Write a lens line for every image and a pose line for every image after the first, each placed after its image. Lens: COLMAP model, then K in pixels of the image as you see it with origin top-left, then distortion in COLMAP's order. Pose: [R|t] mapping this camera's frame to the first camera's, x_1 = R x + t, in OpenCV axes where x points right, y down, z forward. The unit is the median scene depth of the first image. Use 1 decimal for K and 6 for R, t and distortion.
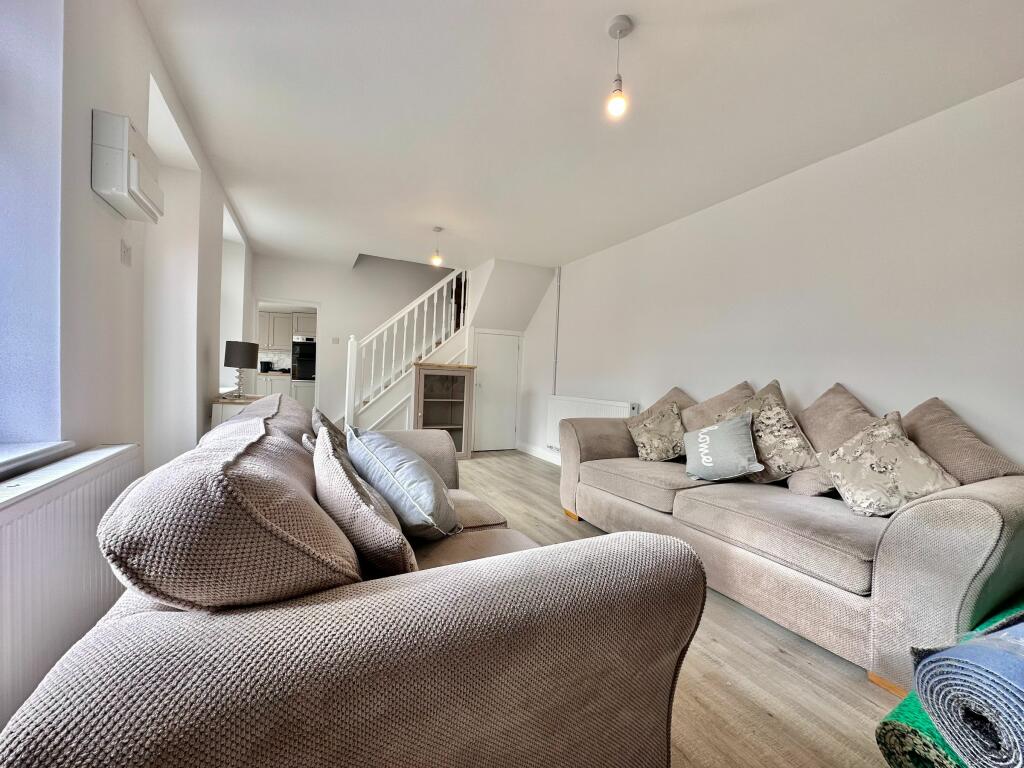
lens RADIAL K [[409.0, 0, 512.0], [0, 409.0, 384.0], [0, 0, 1]] dist [-0.001775, -0.000149]
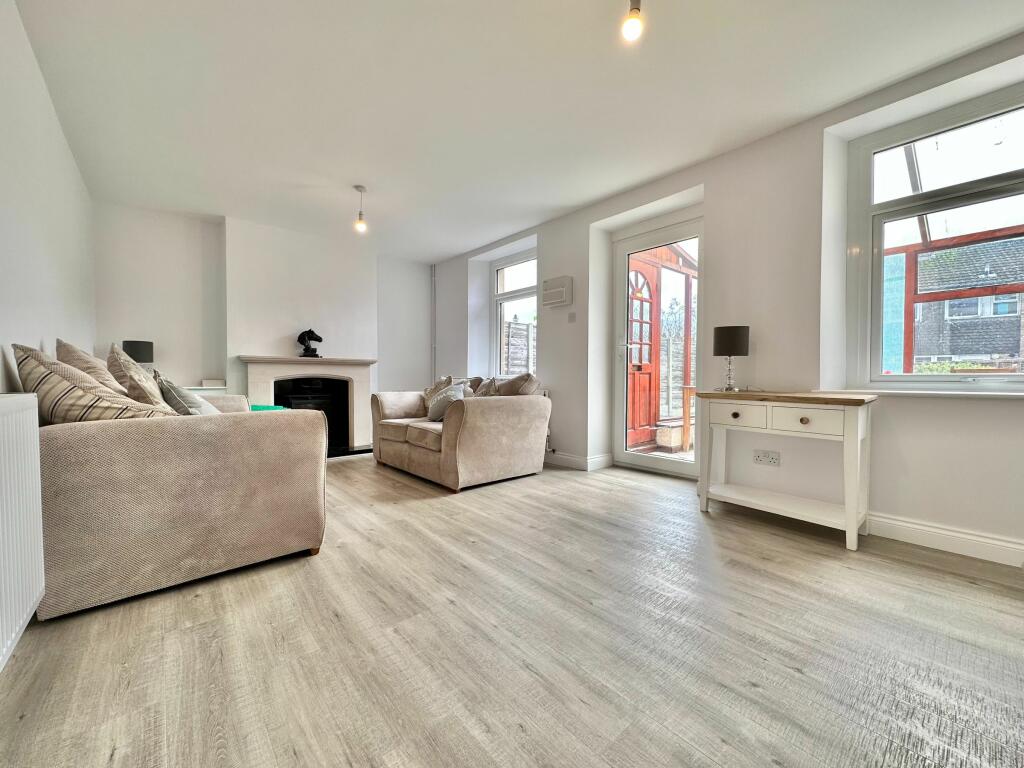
lens RADIAL K [[409.0, 0, 512.0], [0, 409.0, 384.0], [0, 0, 1]] dist [-0.001775, -0.000149]
pose [[-0.966665, -0.039767, -0.252936, 0.004525], [-0.047109, 0.998624, 0.023034, 0.011282], [0.251672, 0.034182, -0.967209, 1.298382]]
